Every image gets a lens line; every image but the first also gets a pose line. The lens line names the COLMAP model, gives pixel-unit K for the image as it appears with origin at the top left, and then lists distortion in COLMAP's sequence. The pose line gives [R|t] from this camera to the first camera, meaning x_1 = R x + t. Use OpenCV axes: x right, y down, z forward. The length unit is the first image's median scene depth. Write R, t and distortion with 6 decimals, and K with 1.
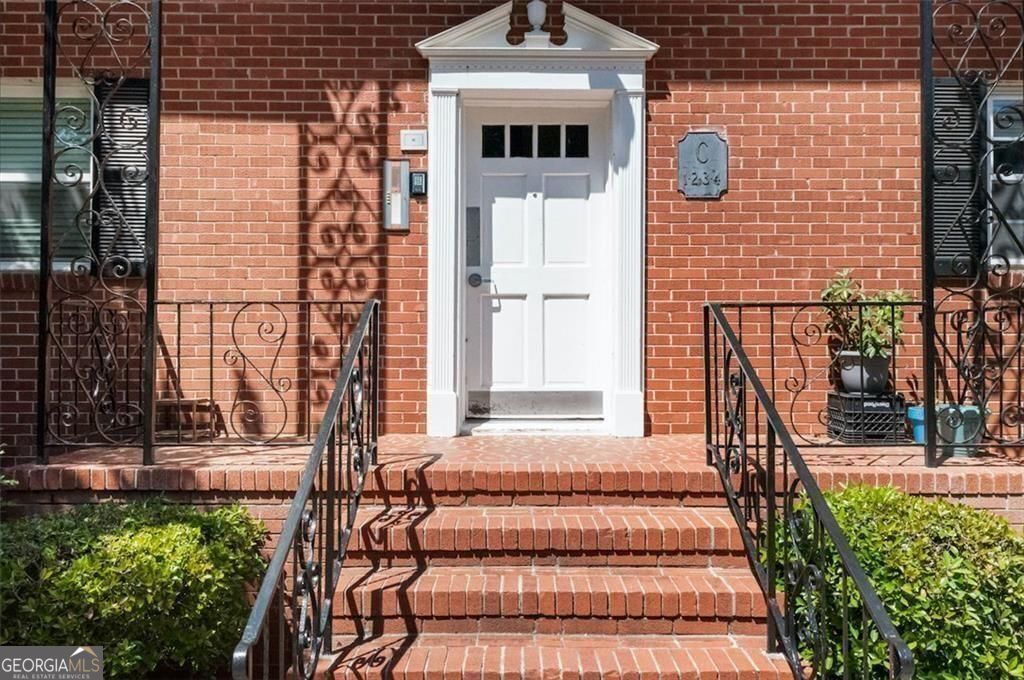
lens RADIAL K [[836.7, 0, 509.8], [0, 836.7, 340.2], [0, 0, 1]] dist [0.004831, -0.003578]
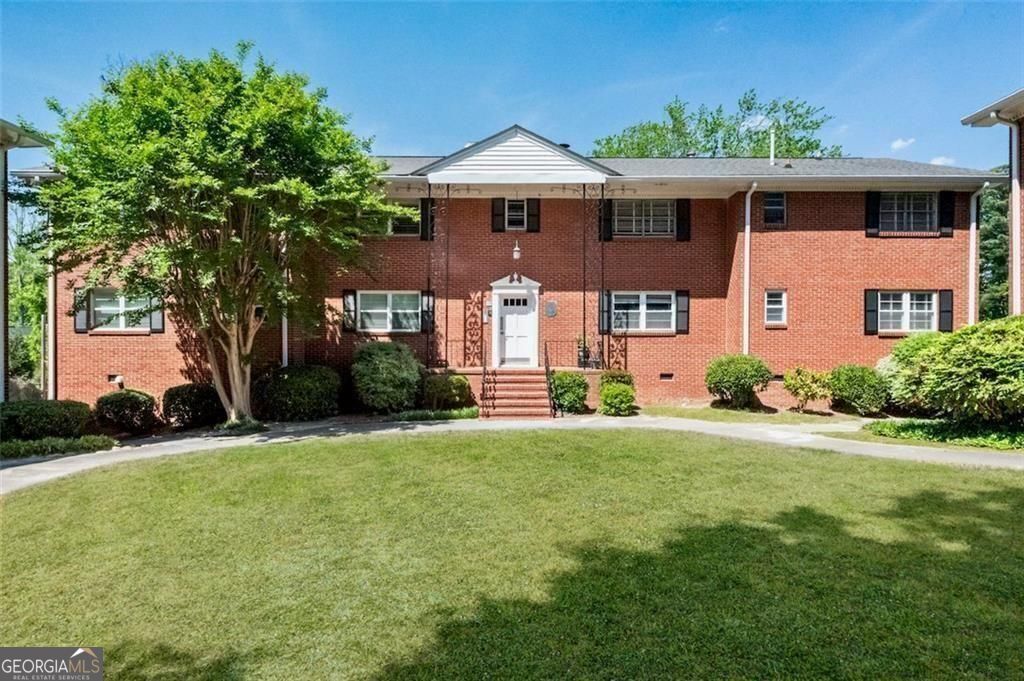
lens RADIAL K [[582.9, 0, 512.7], [0, 582.9, 344.1], [0, 0, 1]] dist [-0.001739, 0.001105]
pose [[1.000000, -0.000746, 0.000508, 0.014835], [0.000731, 0.999555, 0.029821, -0.110468], [-0.000530, -0.029821, 0.999555, -2.229368]]
